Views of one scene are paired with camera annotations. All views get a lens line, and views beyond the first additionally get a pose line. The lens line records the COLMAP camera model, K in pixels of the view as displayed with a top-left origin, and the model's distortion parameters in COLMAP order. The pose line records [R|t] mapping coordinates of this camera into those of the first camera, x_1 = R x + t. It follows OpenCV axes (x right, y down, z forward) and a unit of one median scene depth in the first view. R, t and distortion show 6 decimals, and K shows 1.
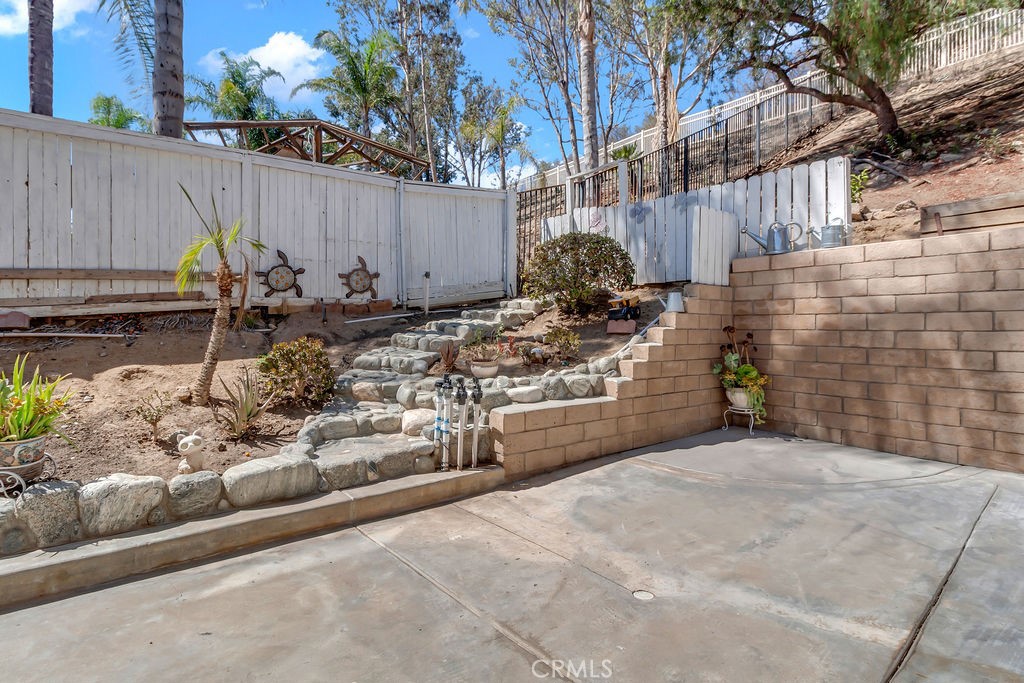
lens RADIAL K [[483.9, 0, 515.6], [0, 483.9, 337.7], [0, 0, 1]] dist [-0.000351, -0.000033]
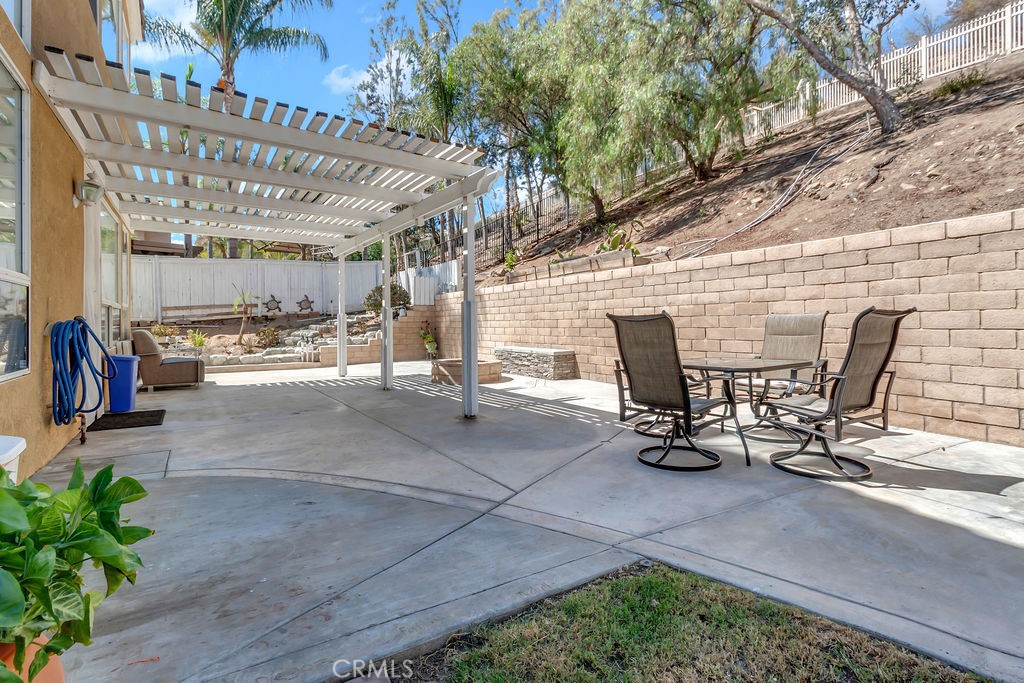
lens RADIAL K [[483.9, 0, 515.6], [0, 483.9, 337.7], [0, 0, 1]] dist [-0.000351, -0.000033]
pose [[0.991257, -0.014286, -0.131168, 1.476012], [0.013991, 0.999897, -0.003173, 0.103914], [0.131200, 0.001310, 0.991355, -1.811541]]
